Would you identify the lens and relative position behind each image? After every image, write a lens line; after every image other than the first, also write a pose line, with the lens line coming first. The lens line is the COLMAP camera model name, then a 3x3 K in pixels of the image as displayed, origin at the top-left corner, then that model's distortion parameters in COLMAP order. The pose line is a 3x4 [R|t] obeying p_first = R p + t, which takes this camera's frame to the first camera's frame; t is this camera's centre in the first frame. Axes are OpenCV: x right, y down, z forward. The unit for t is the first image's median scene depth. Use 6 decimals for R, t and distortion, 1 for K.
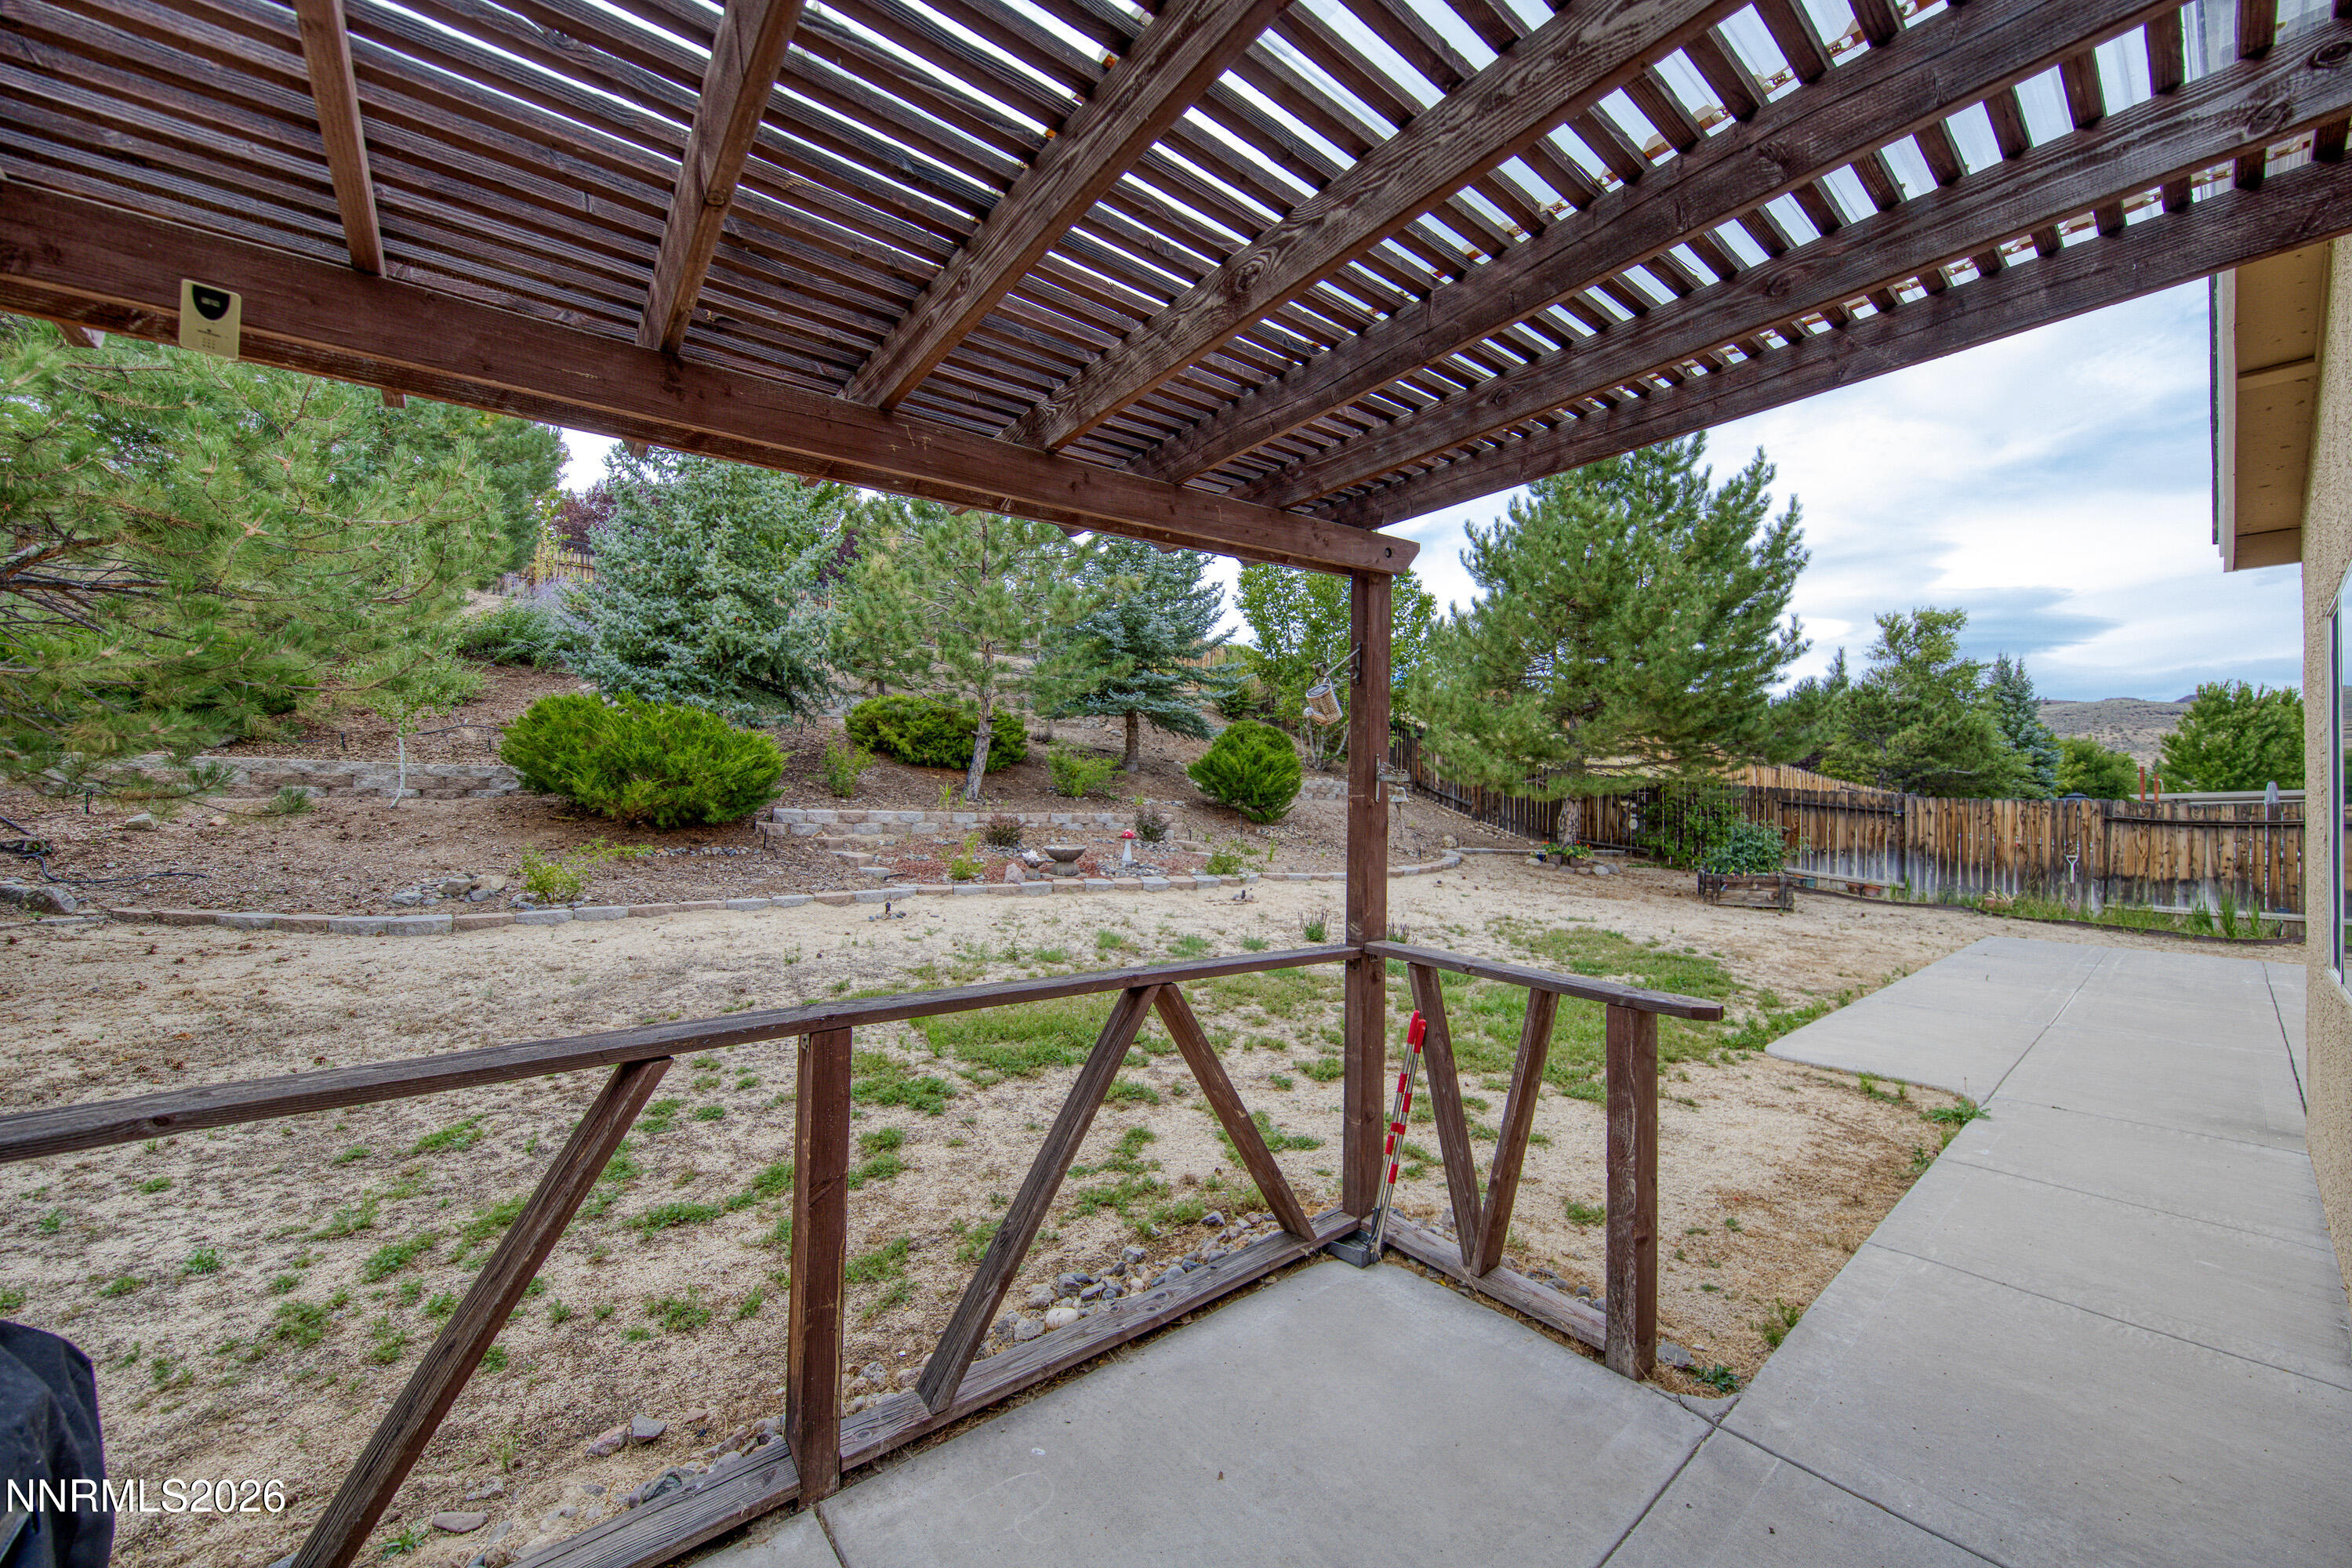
lens RADIAL K [[851.2, 0, 1208.9], [0, 851.2, 785.8], [0, 0, 1]] dist [-0.000486, -0.001120]
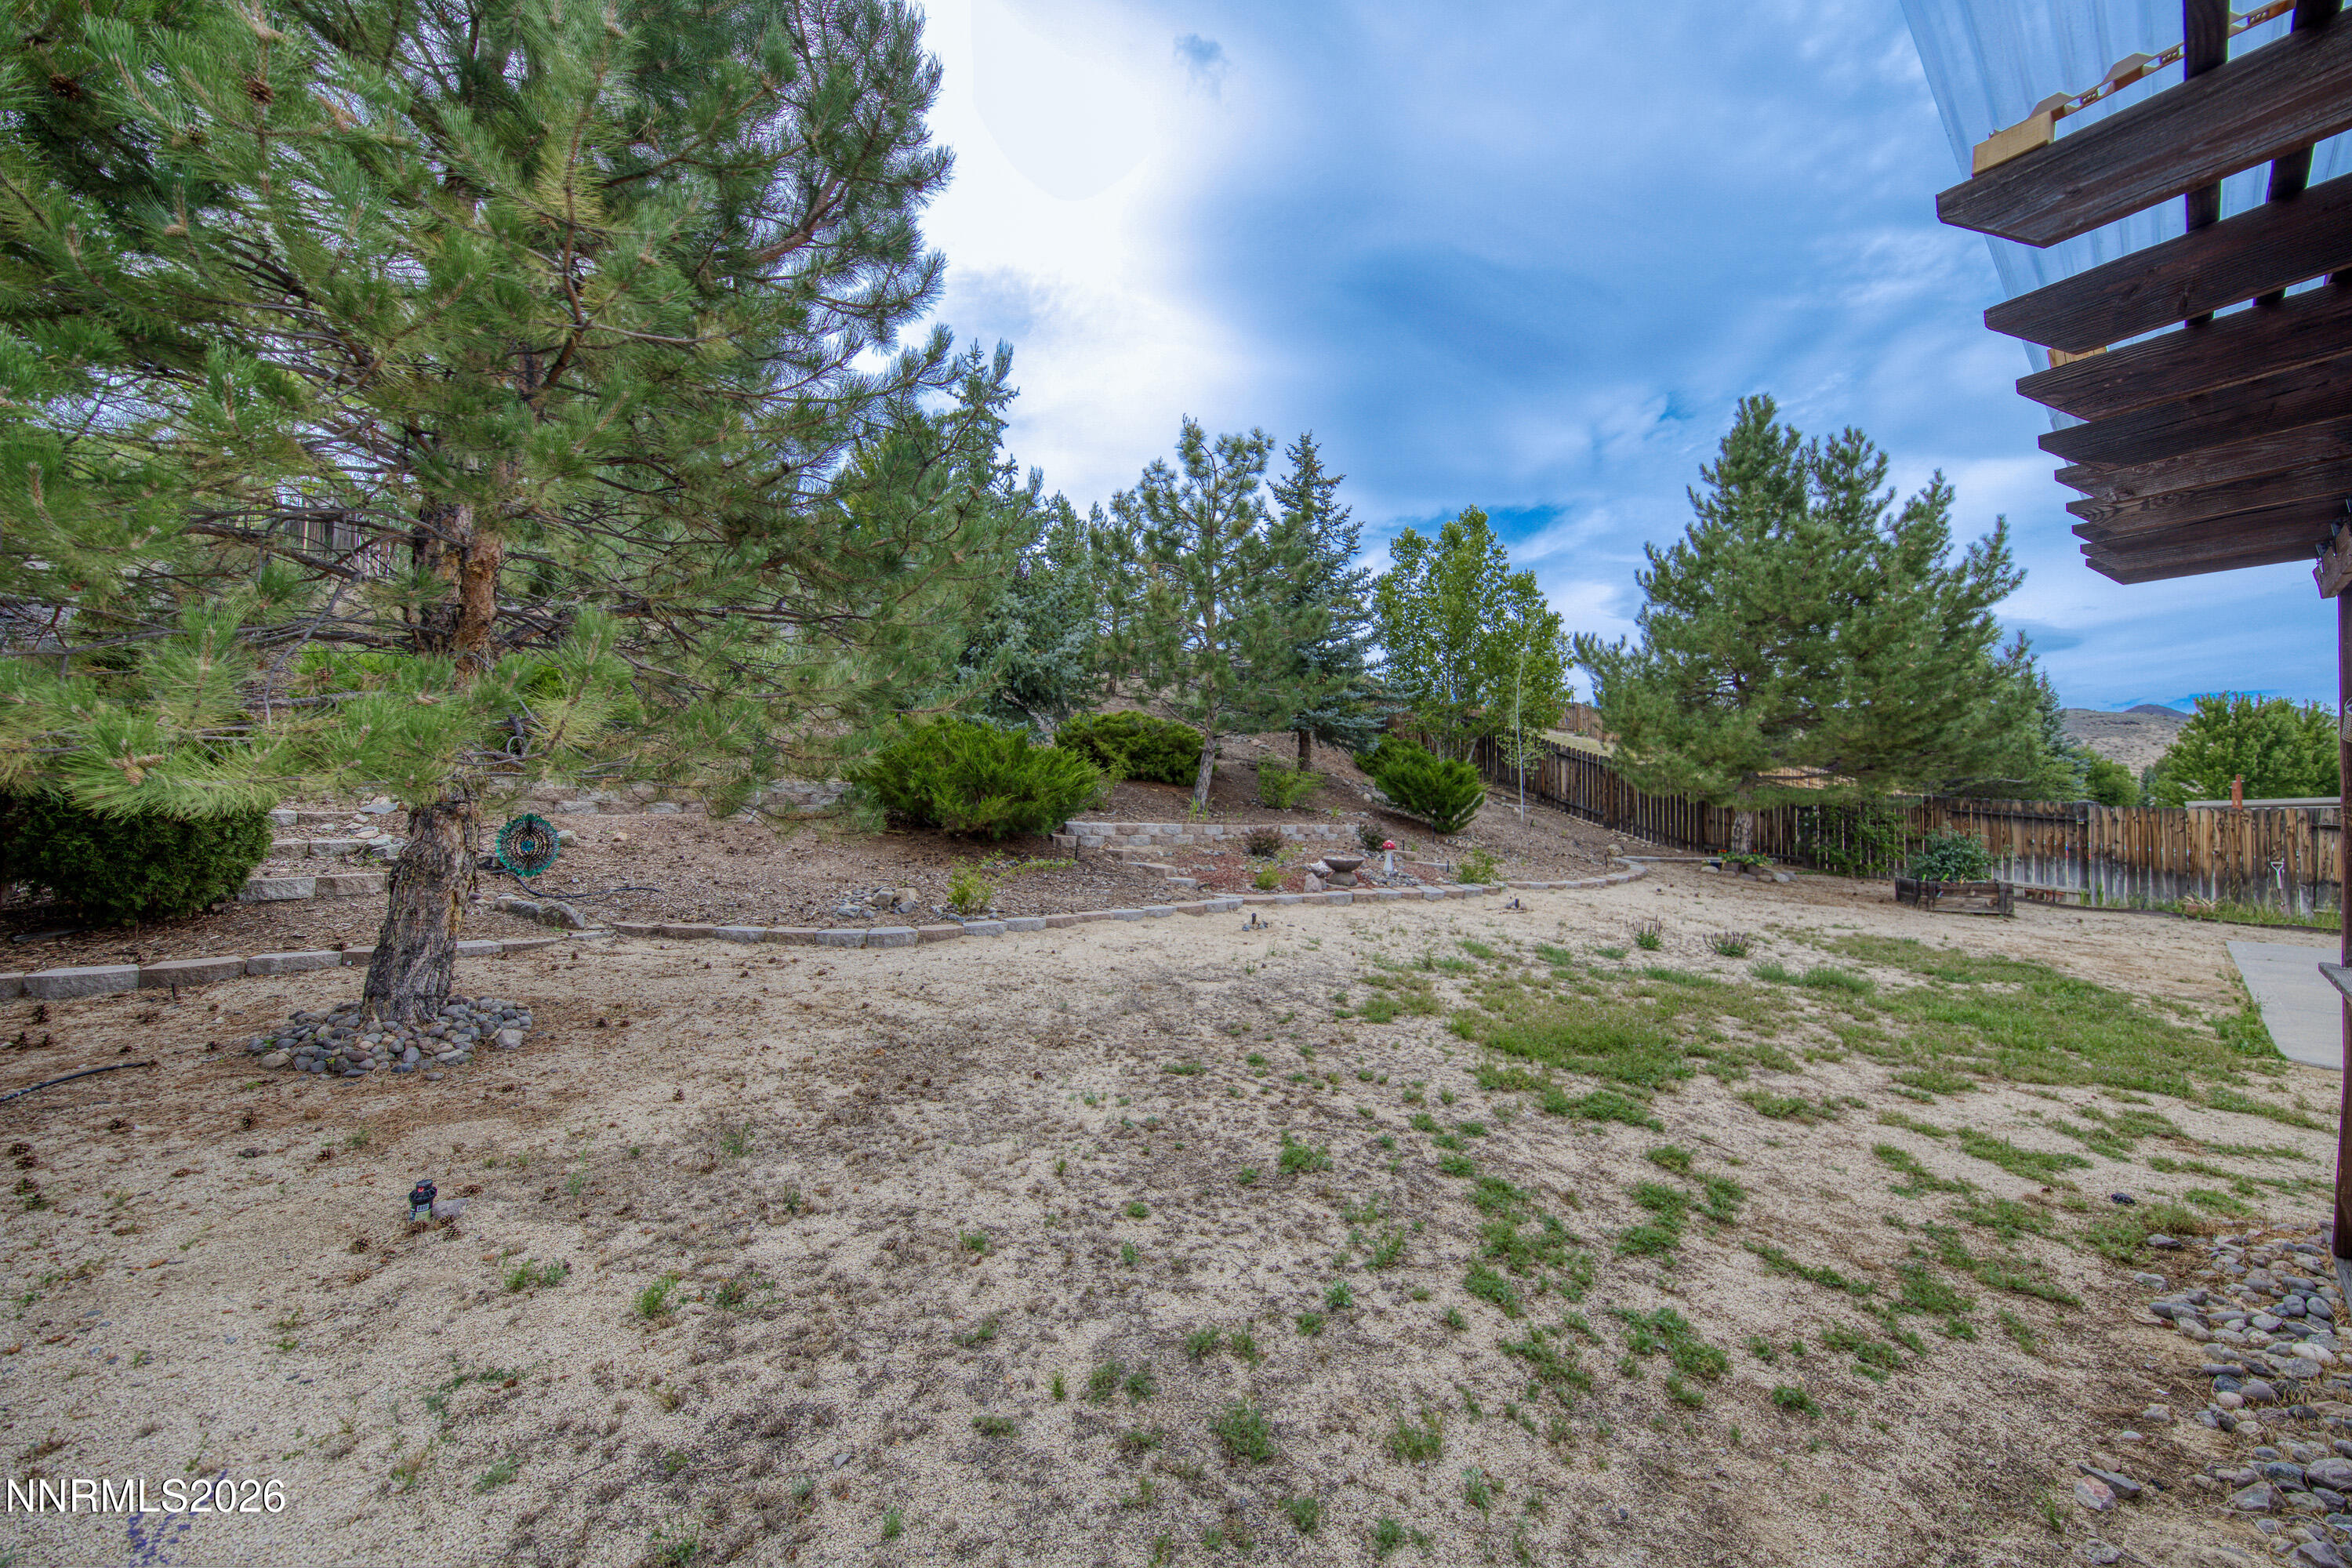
lens RADIAL K [[800.6, 0, 1202.6], [0, 800.6, 789.0], [0, 0, 1]] dist [-0.000447, -0.000532]
pose [[0.999881, -0.004224, -0.014853, -0.275145], [0.004101, 0.999957, -0.008346, -0.003820], [0.014887, 0.008285, 0.999855, 0.013363]]
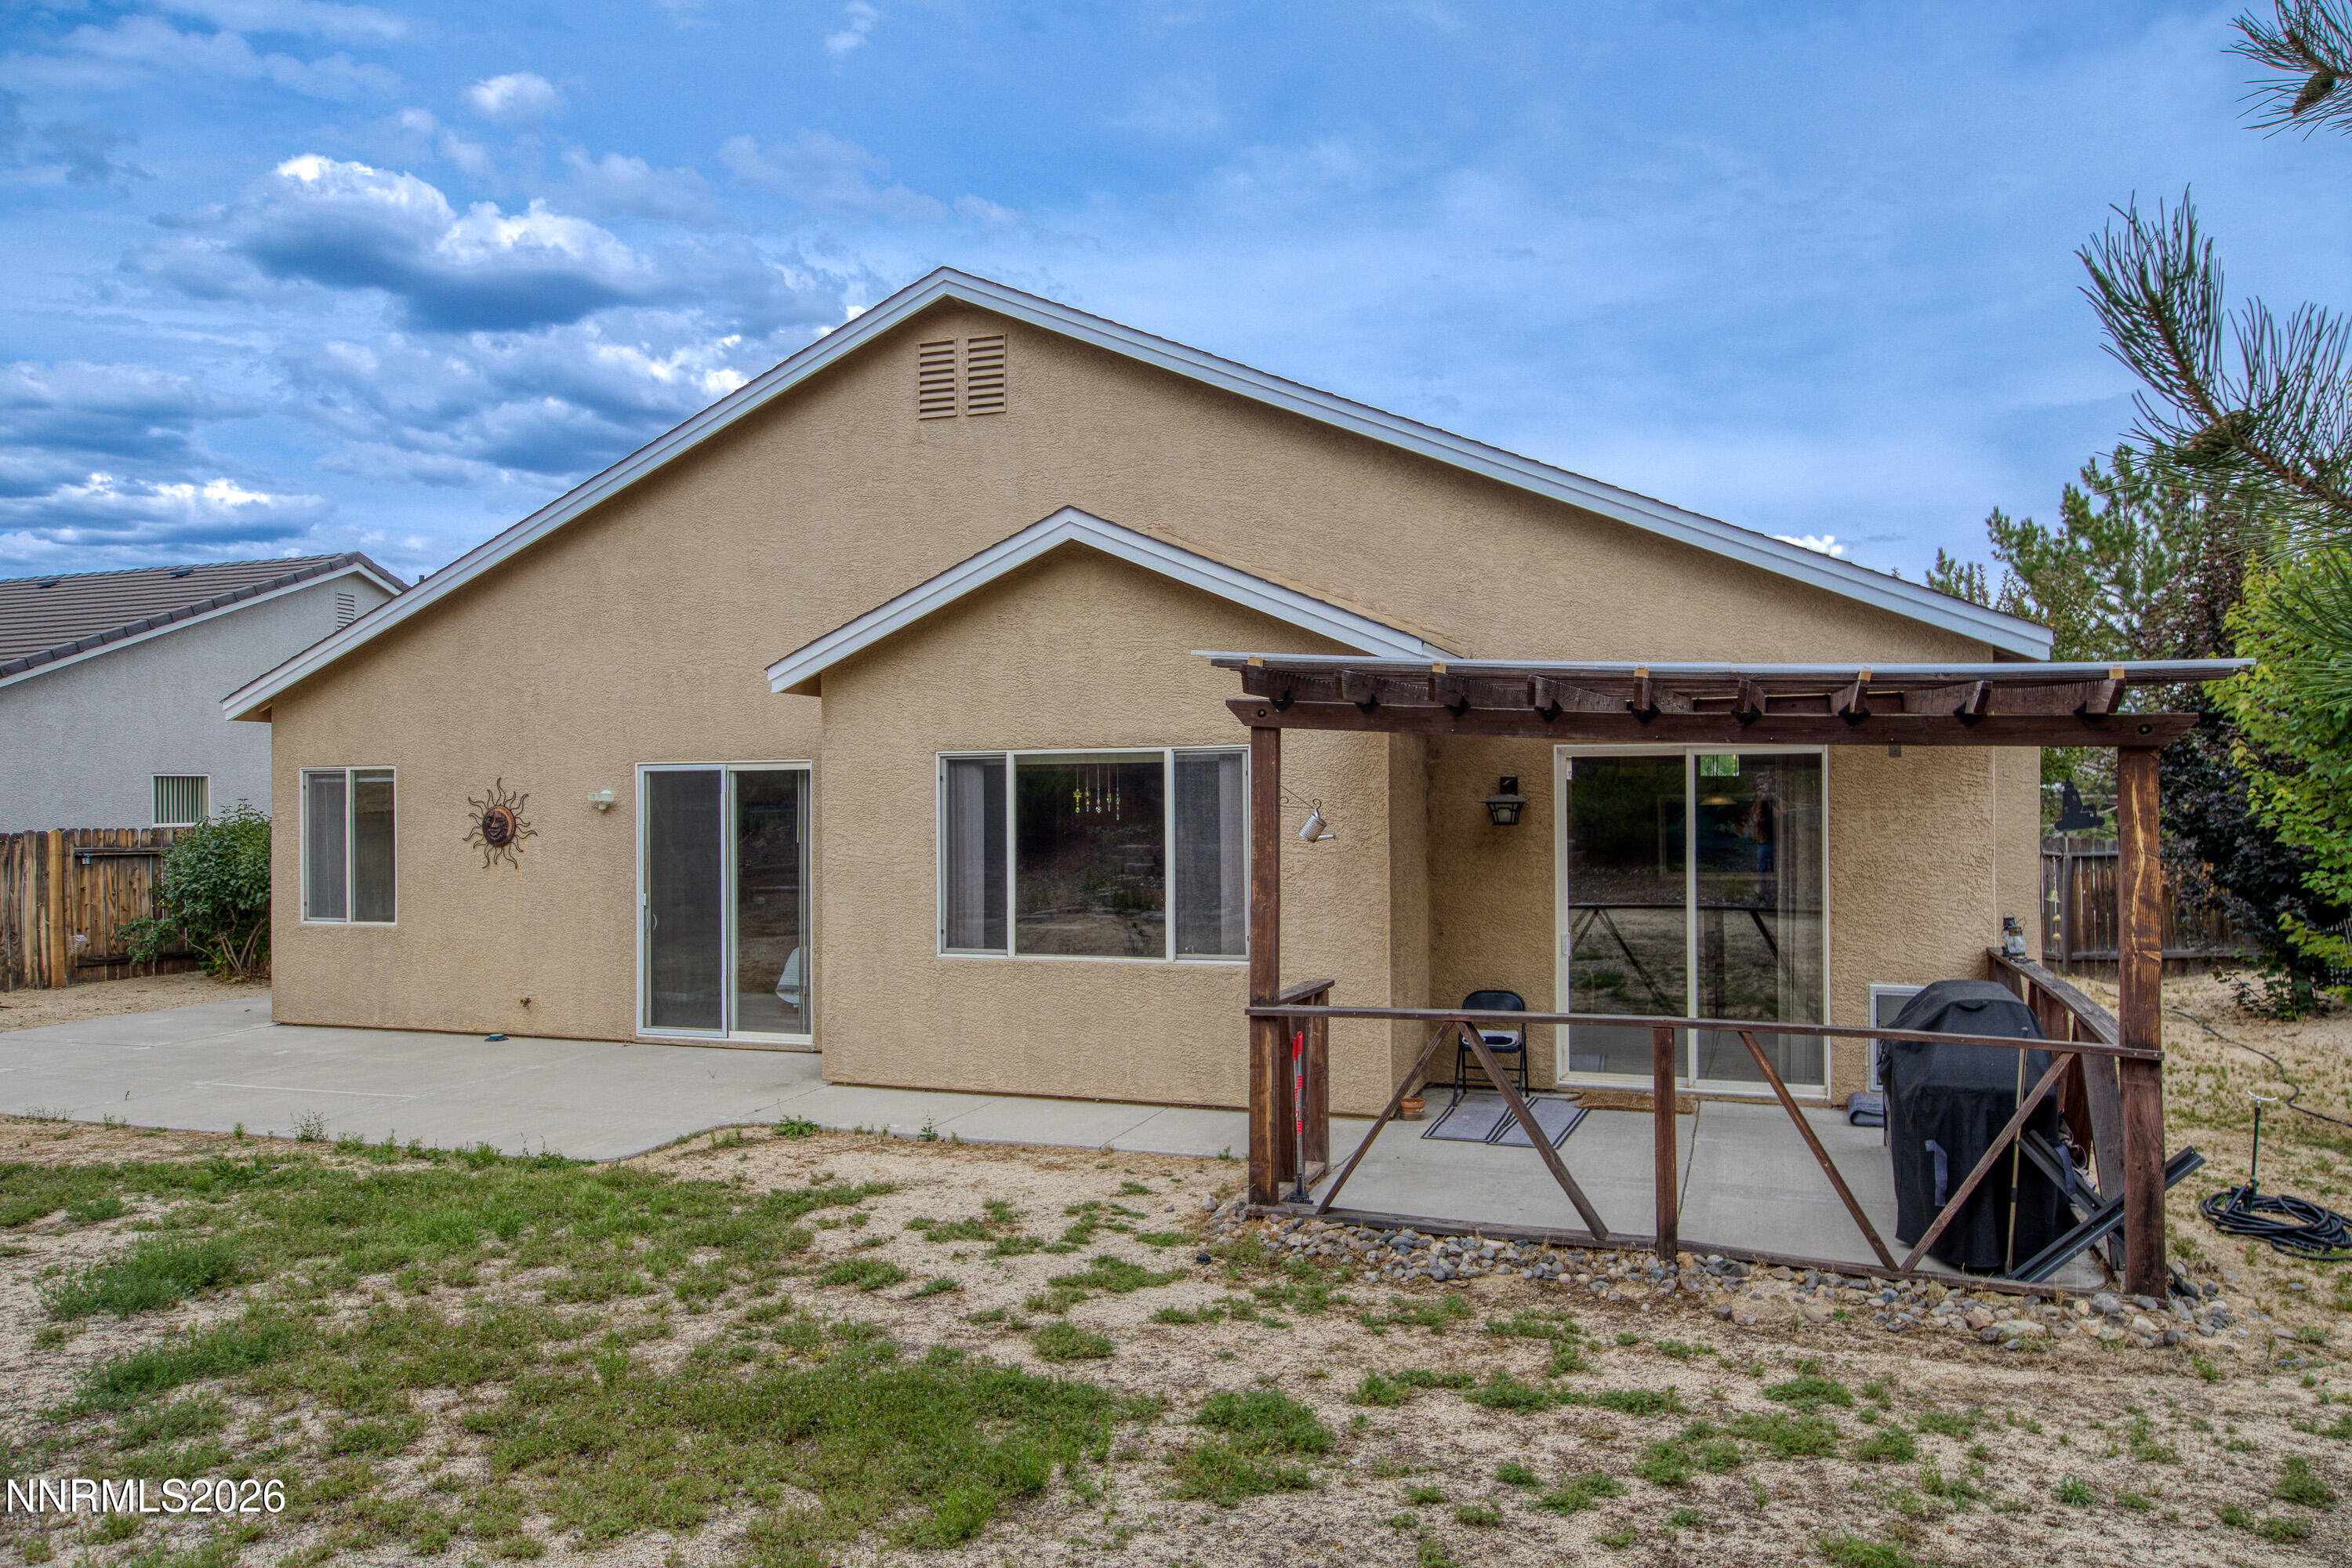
lens RADIAL K [[1568.0, 0, 1188.6], [0, 1568.0, 792.8], [0, 0, 1]] dist [0.011071, -0.001319]
pose [[-0.483282, -0.011219, 0.875393, -0.453684], [-0.017639, 0.999840, 0.003076, -0.035055], [-0.875287, -0.013955, -0.483403, 0.547815]]
